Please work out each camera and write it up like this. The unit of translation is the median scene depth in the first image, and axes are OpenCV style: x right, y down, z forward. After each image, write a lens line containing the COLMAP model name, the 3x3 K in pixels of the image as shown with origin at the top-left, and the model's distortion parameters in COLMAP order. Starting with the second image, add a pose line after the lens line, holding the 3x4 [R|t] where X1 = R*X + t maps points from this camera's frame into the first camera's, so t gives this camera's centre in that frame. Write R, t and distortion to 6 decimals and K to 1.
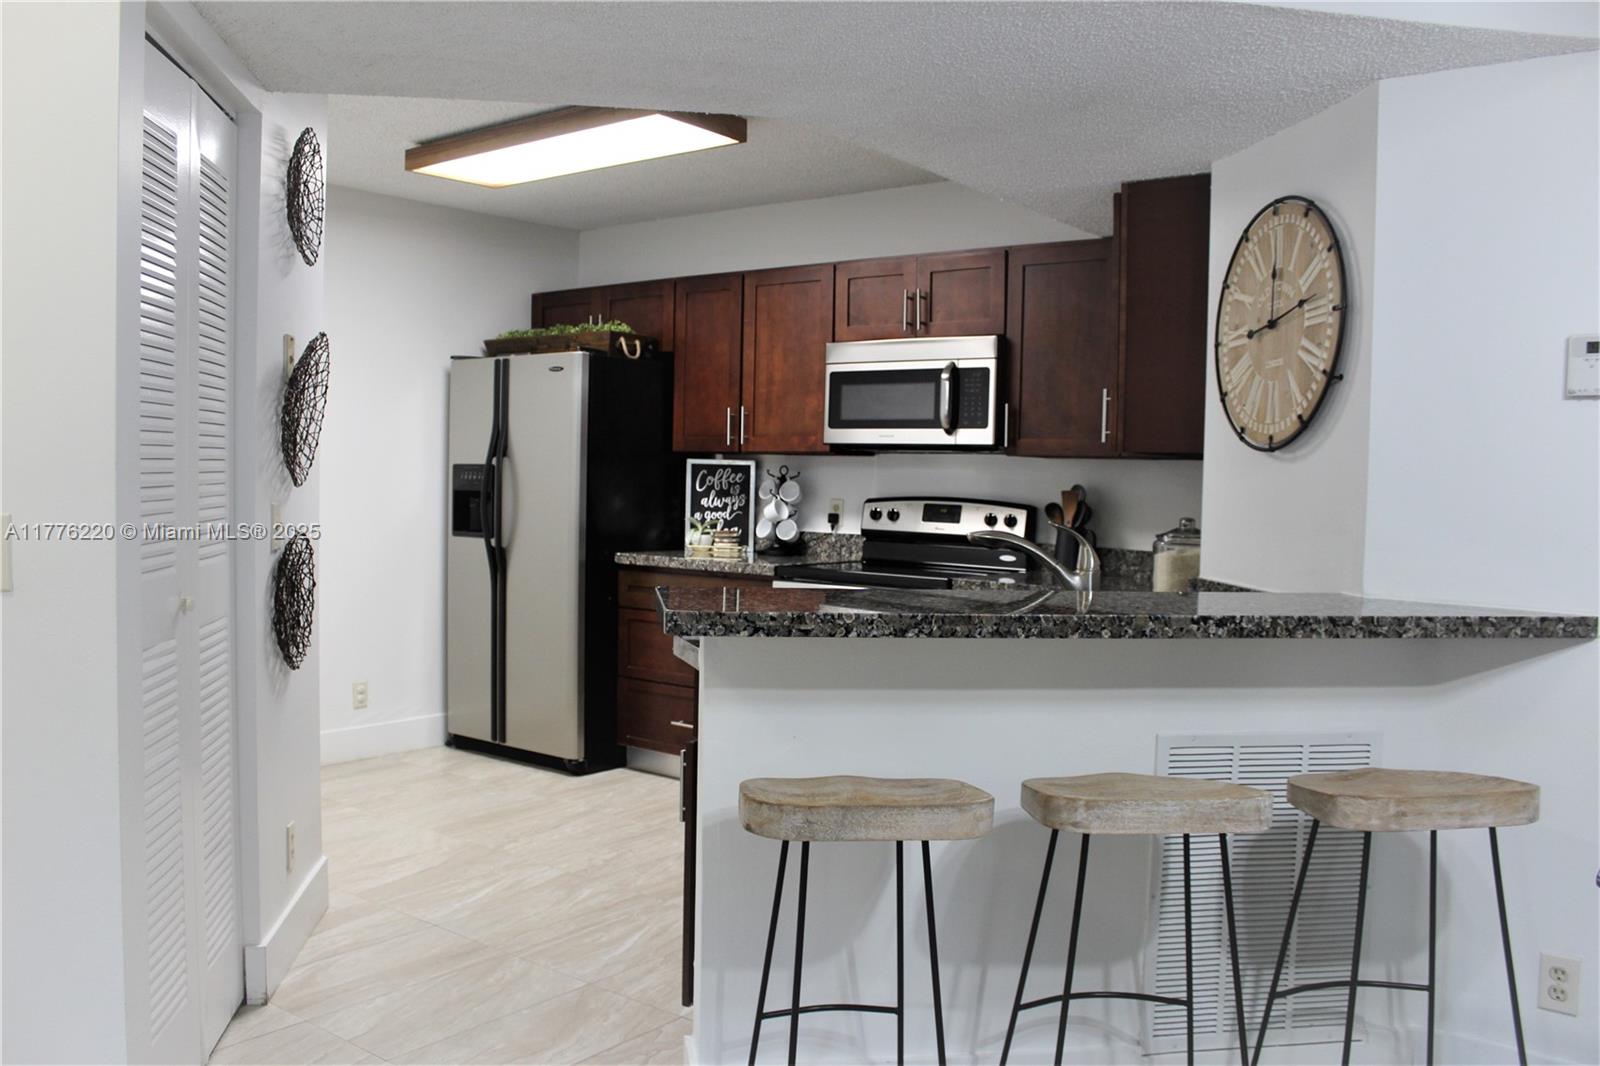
lens RADIAL K [[1326.8, 0, 798.0], [0, 1326.8, 539.1], [0, 0, 1]] dist [-0.165963, 0.144977]
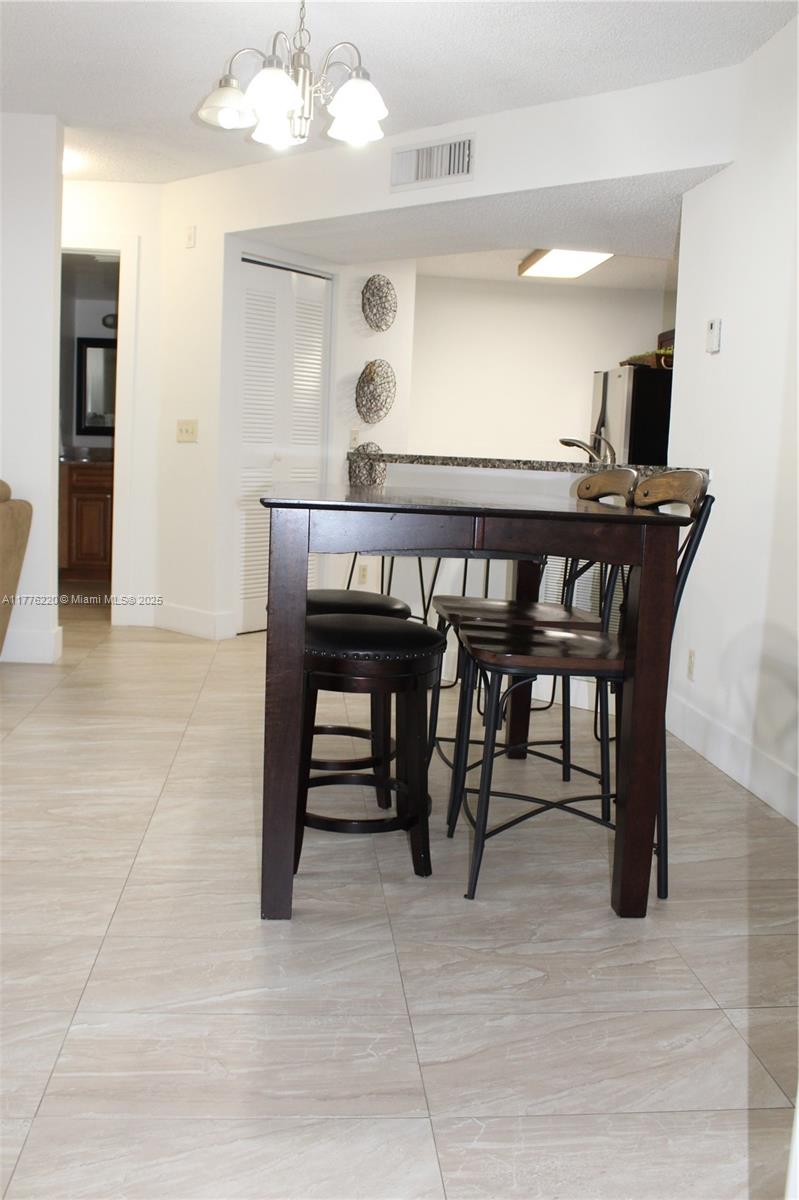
lens RADIAL K [[1041.7, 0, 399.5], [0, 1041.7, 600.0], [0, 0, 1]] dist [-0.167709, 0.172595]
pose [[0.678219, 0.106499, -0.727102, 0.738820], [-0.060033, 0.994165, 0.089618, 0.074488], [0.732404, -0.017130, 0.680655, -0.193353]]
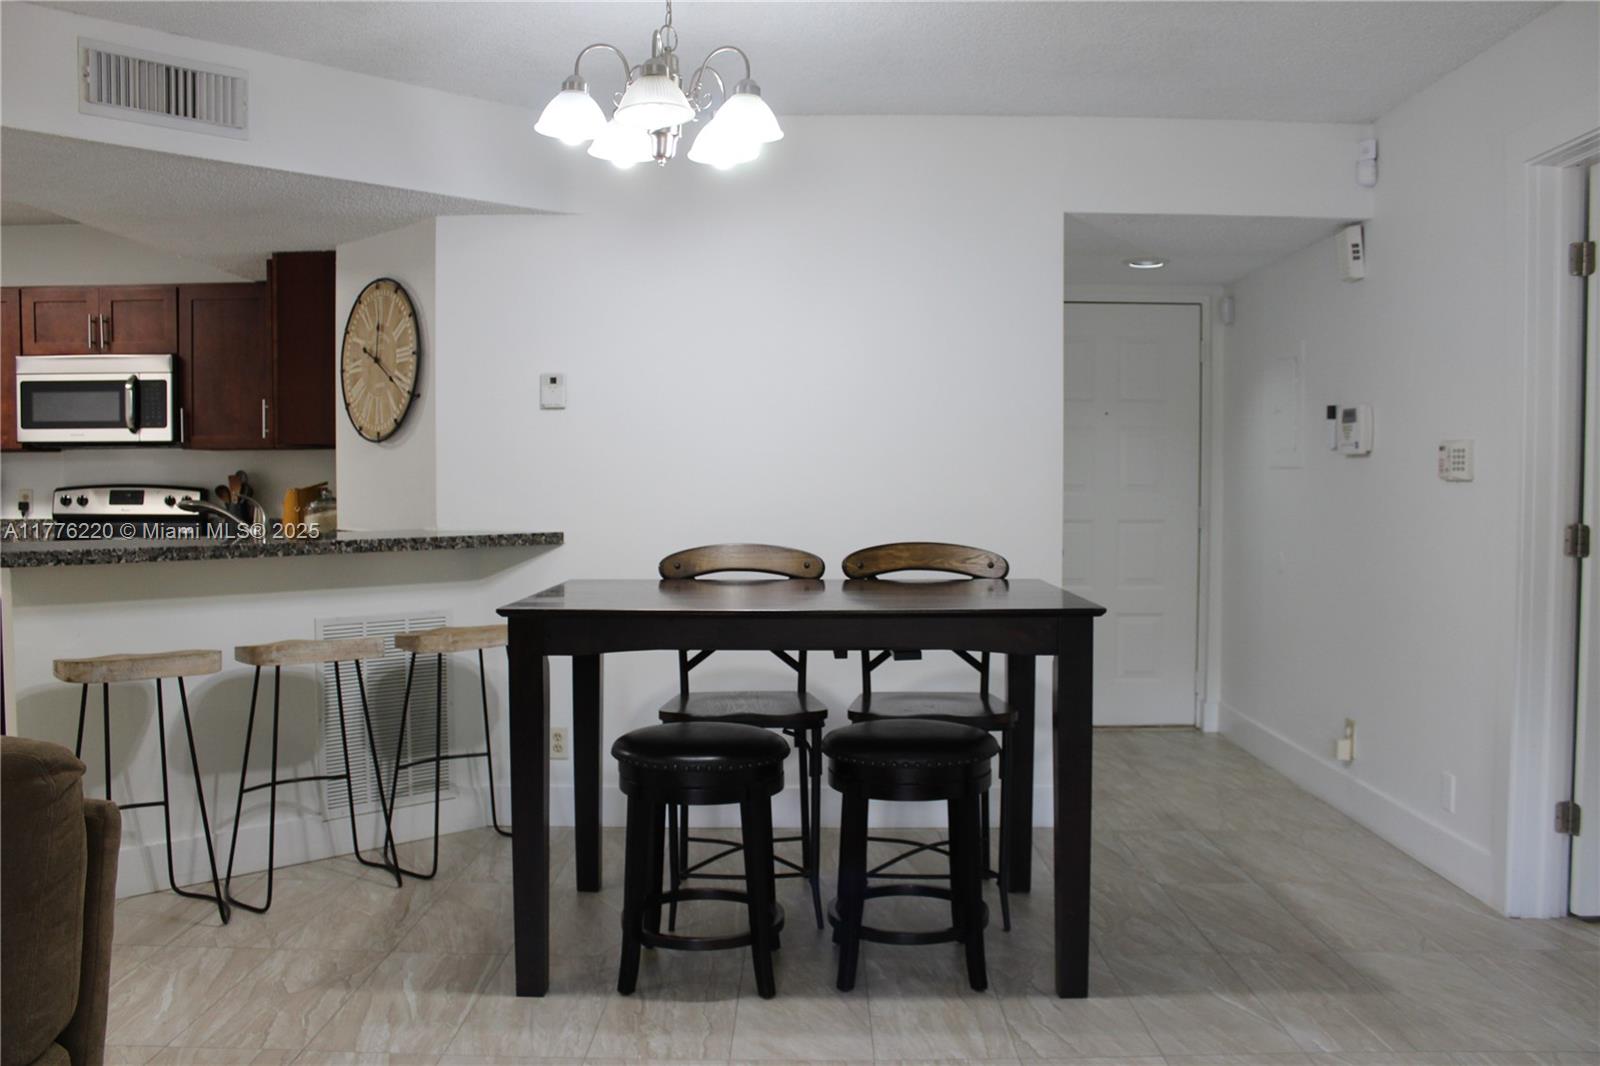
lens RADIAL K [[1326.8, 0, 798.0], [0, 1326.8, 539.1], [0, 0, 1]] dist [-0.165963, 0.144977]
pose [[0.805334, -0.052117, 0.590526, -0.100785], [0.047144, 0.998604, 0.023839, 0.021718], [-0.590944, 0.008641, 0.806667, -0.348887]]
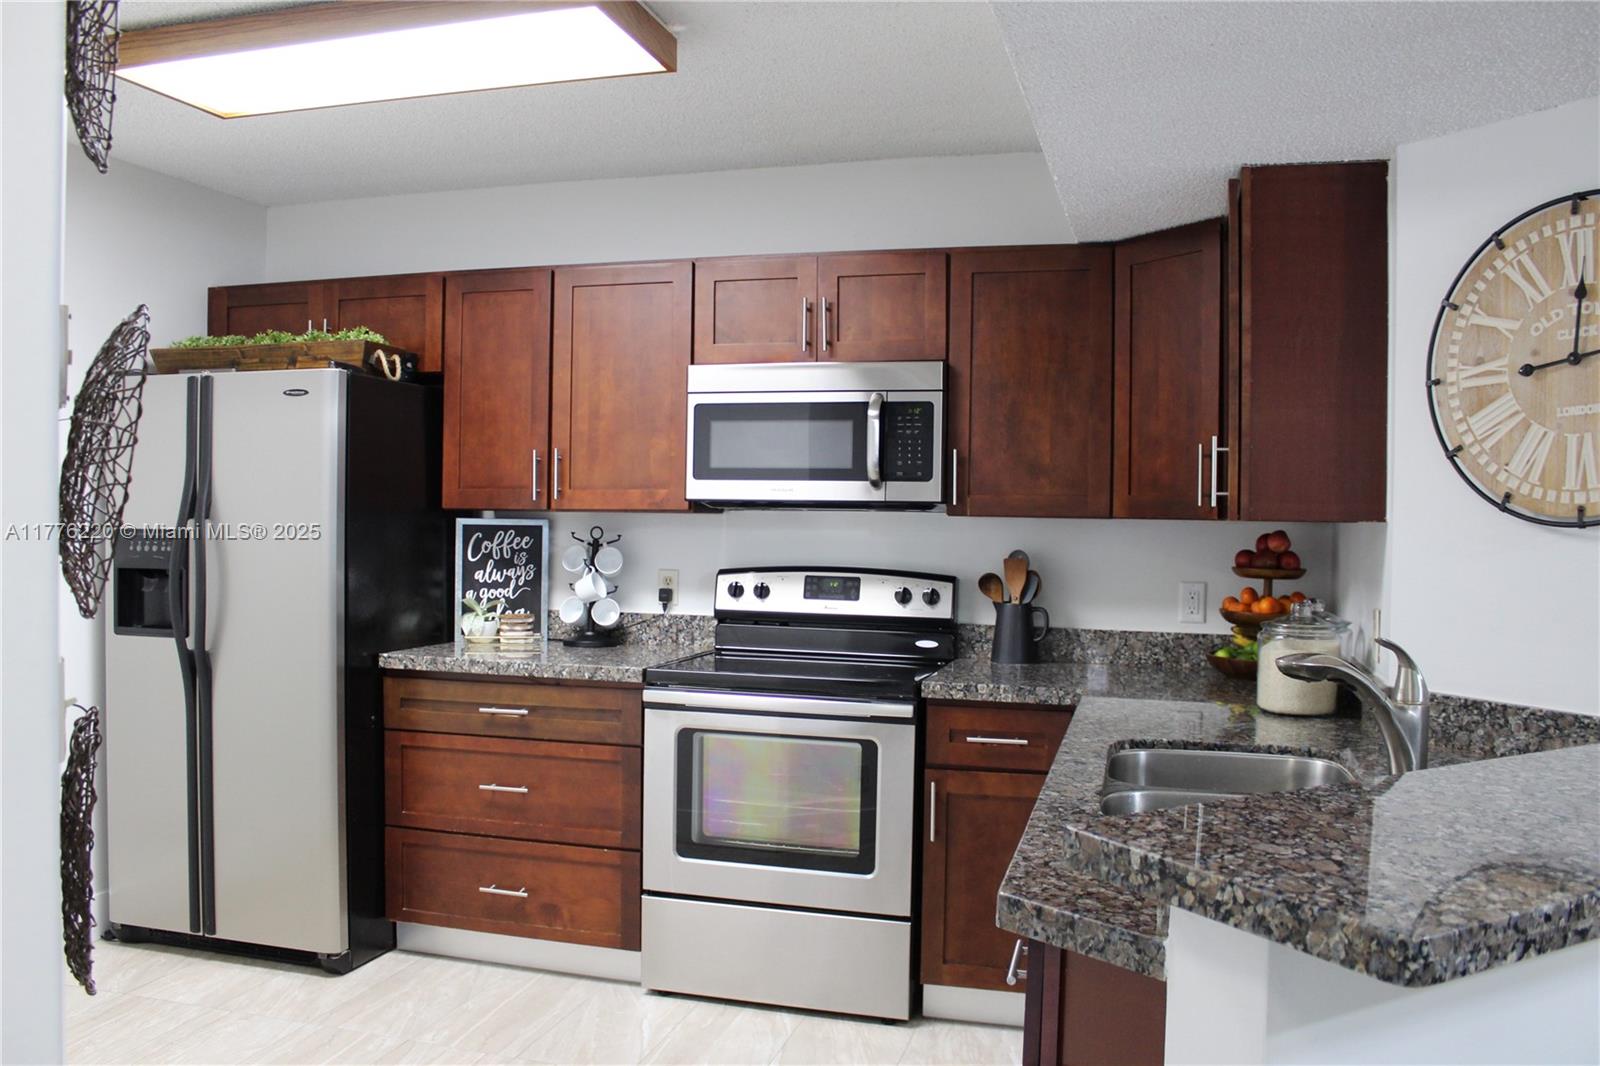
lens RADIAL K [[1326.8, 0, 798.0], [0, 1326.8, 539.1], [0, 0, 1]] dist [-0.165963, 0.144977]
pose [[0.932325, -0.016059, 0.361264, -0.207331], [0.024564, 0.999518, -0.018962, -0.036814], [-0.360785, 0.026553, 0.932271, 0.304215]]
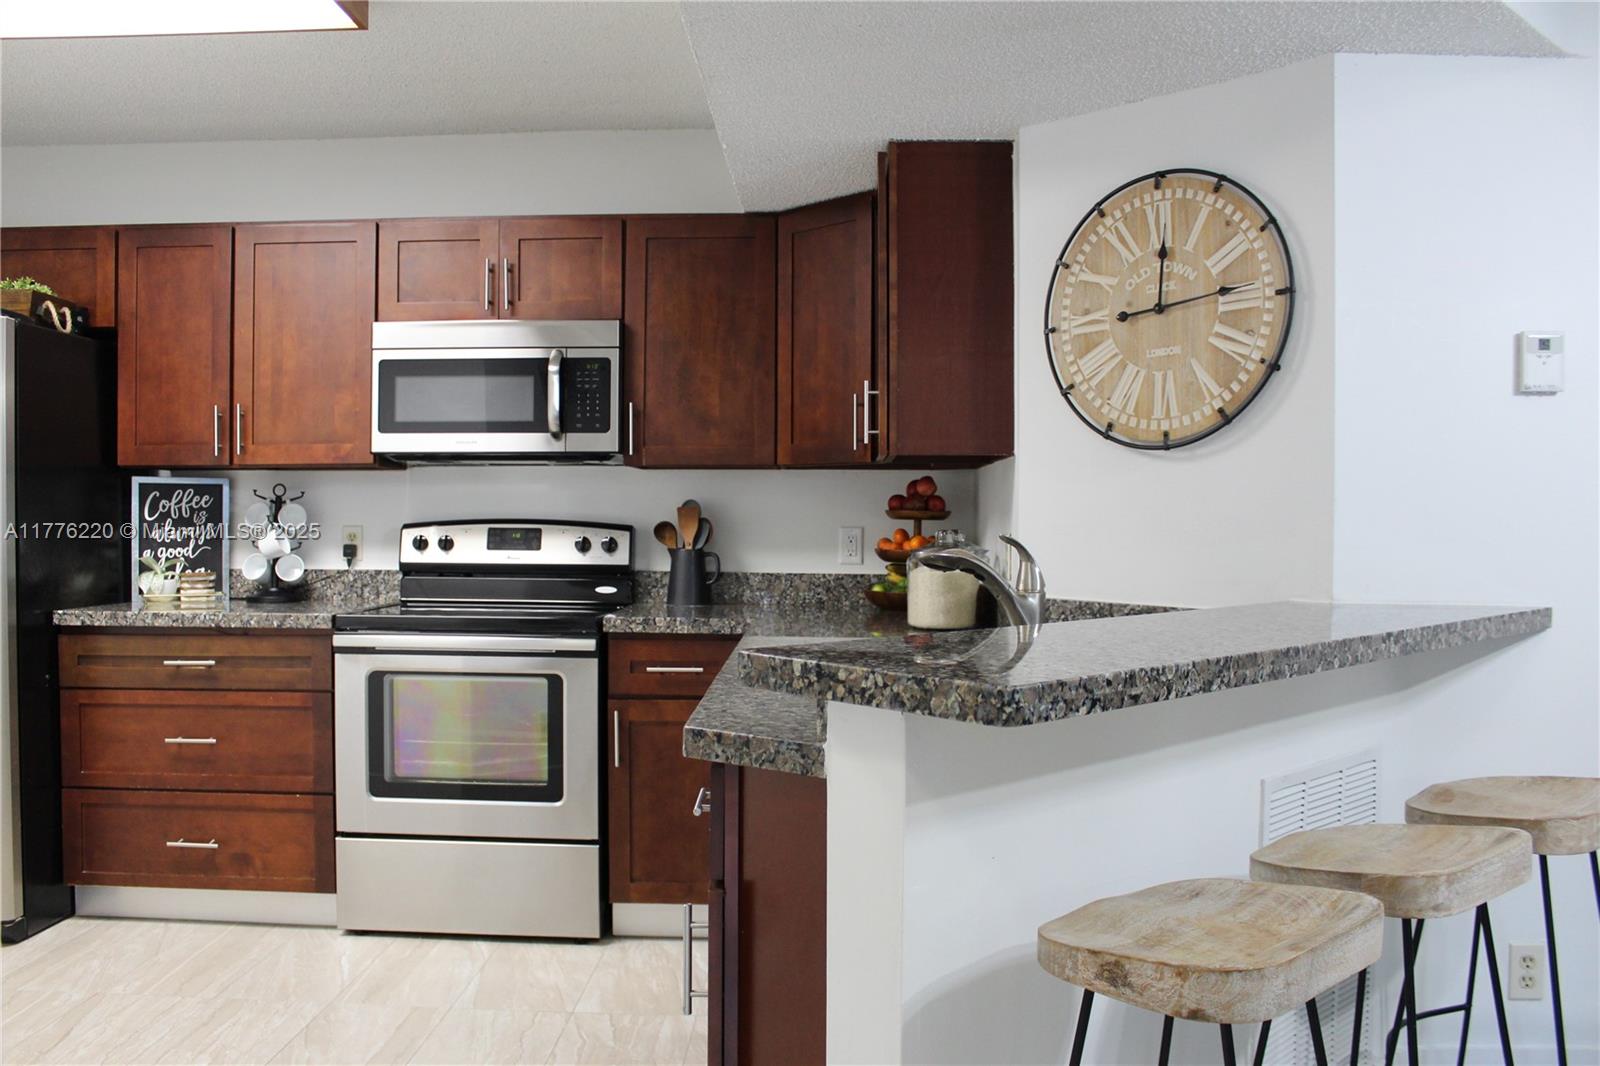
lens RADIAL K [[1326.8, 0, 798.0], [0, 1326.8, 539.1], [0, 0, 1]] dist [-0.165963, 0.144977]
pose [[0.814756, -0.029540, 0.579051, -0.236050], [0.042529, 0.999056, -0.008874, -0.005169], [-0.578242, 0.031857, 0.815243, 0.261634]]
